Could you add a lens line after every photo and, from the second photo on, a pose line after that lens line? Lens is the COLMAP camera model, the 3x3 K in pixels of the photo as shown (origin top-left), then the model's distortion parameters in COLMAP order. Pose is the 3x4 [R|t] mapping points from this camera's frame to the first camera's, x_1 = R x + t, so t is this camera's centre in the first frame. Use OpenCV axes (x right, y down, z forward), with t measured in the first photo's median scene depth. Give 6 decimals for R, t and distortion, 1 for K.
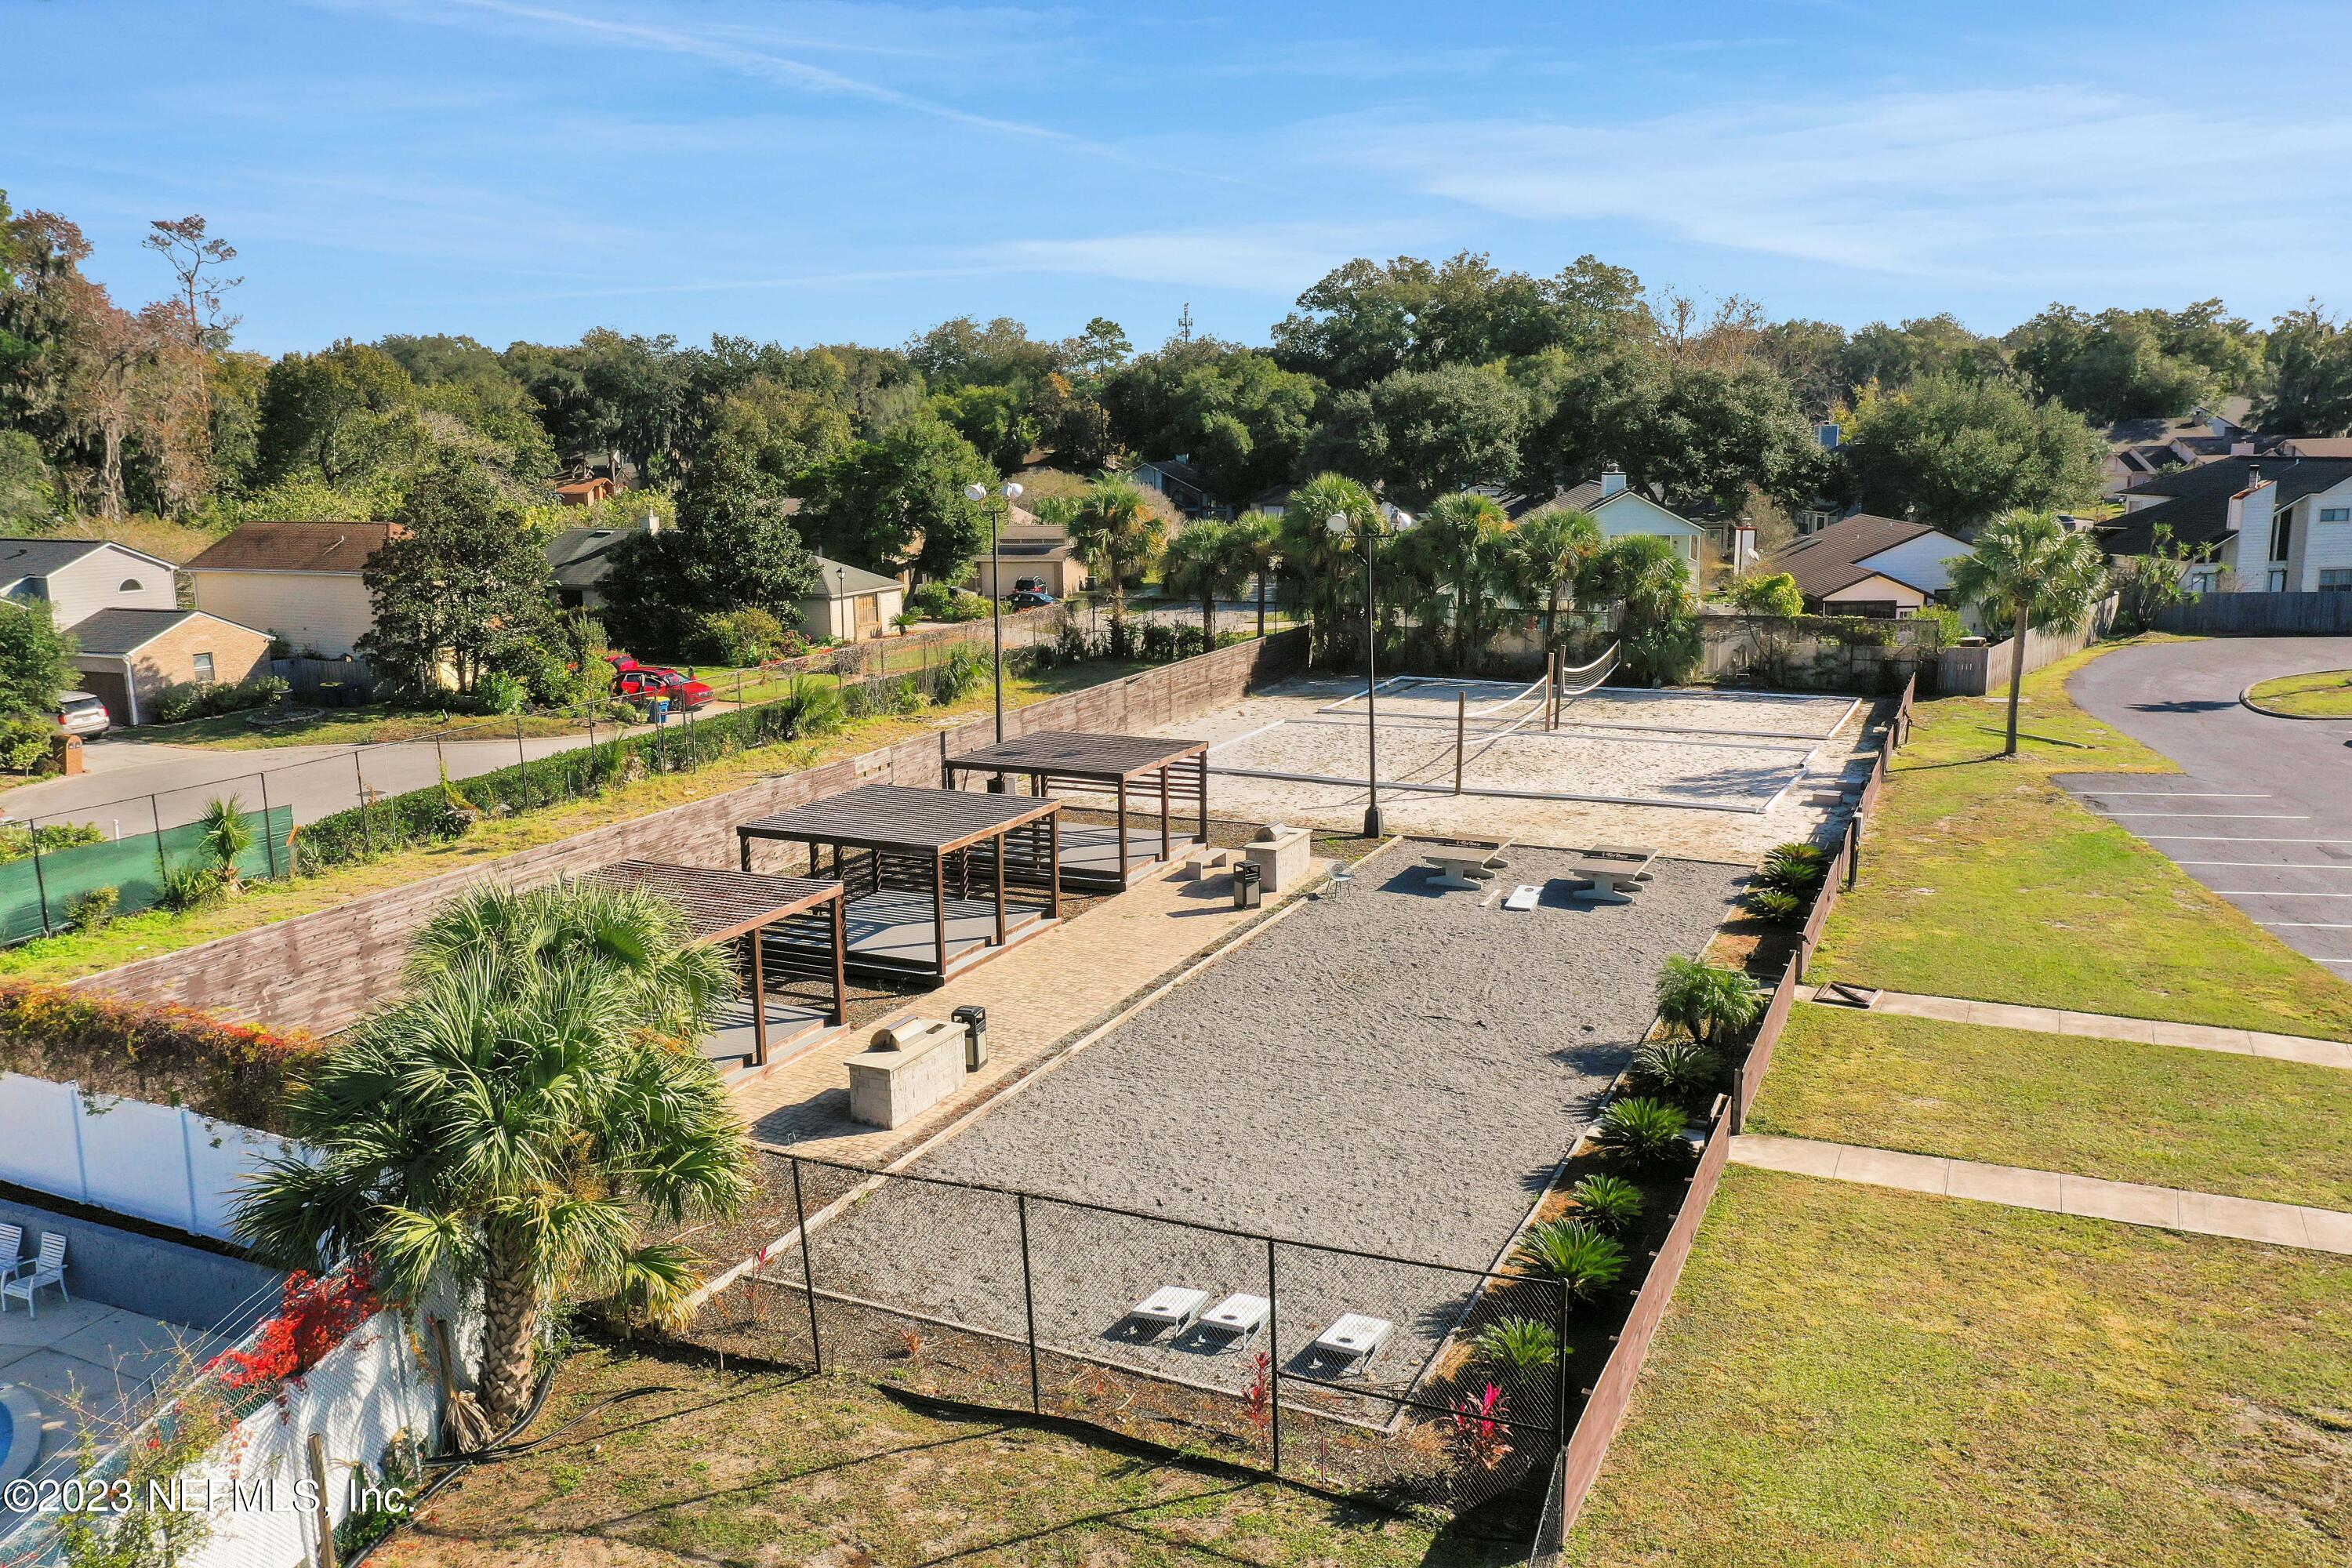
lens RADIAL K [[1856.1, 0, 1163.9], [0, 1856.1, 793.8], [0, 0, 1]] dist [0.012671, 0.007632]
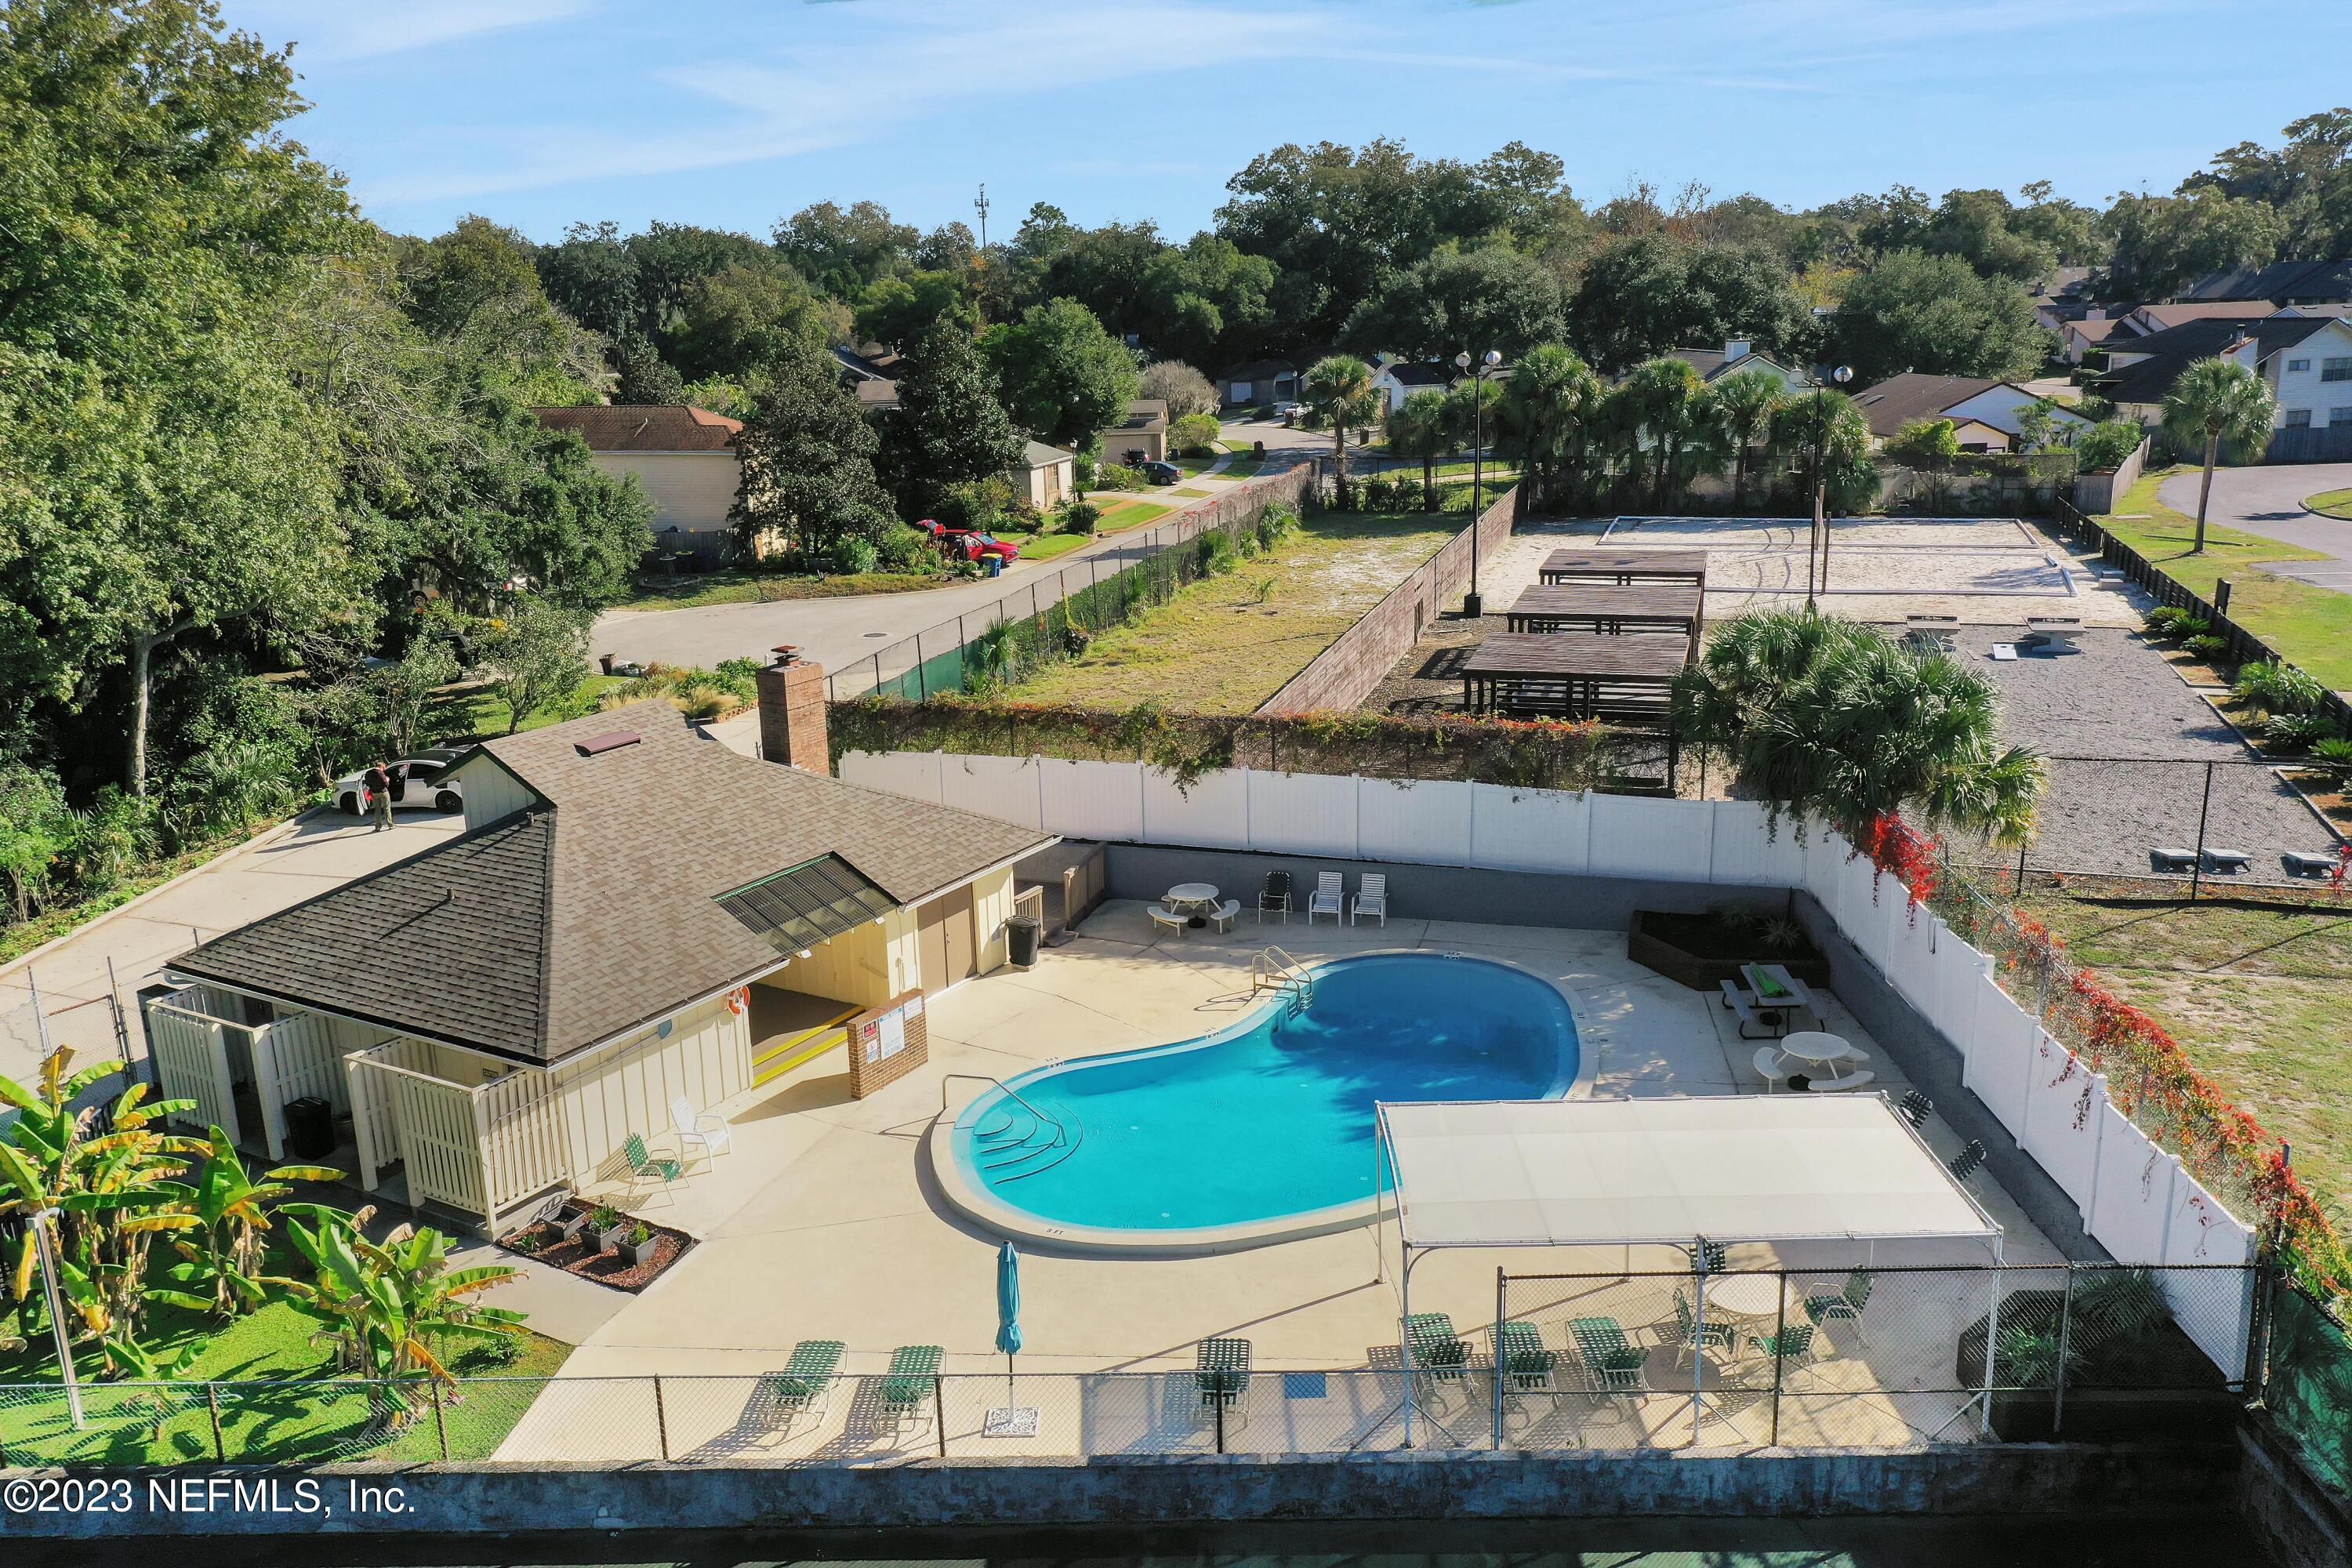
lens RADIAL K [[1856.1, 0, 1191.9], [0, 1856.1, 778.5], [0, 0, 1]] dist [0.012671, 0.007632]
pose [[0.989087, -0.048523, 0.139114, -0.199631], [0.041168, 0.997622, 0.055273, 0.016737], [-0.141466, -0.048942, 0.988733, -0.085649]]
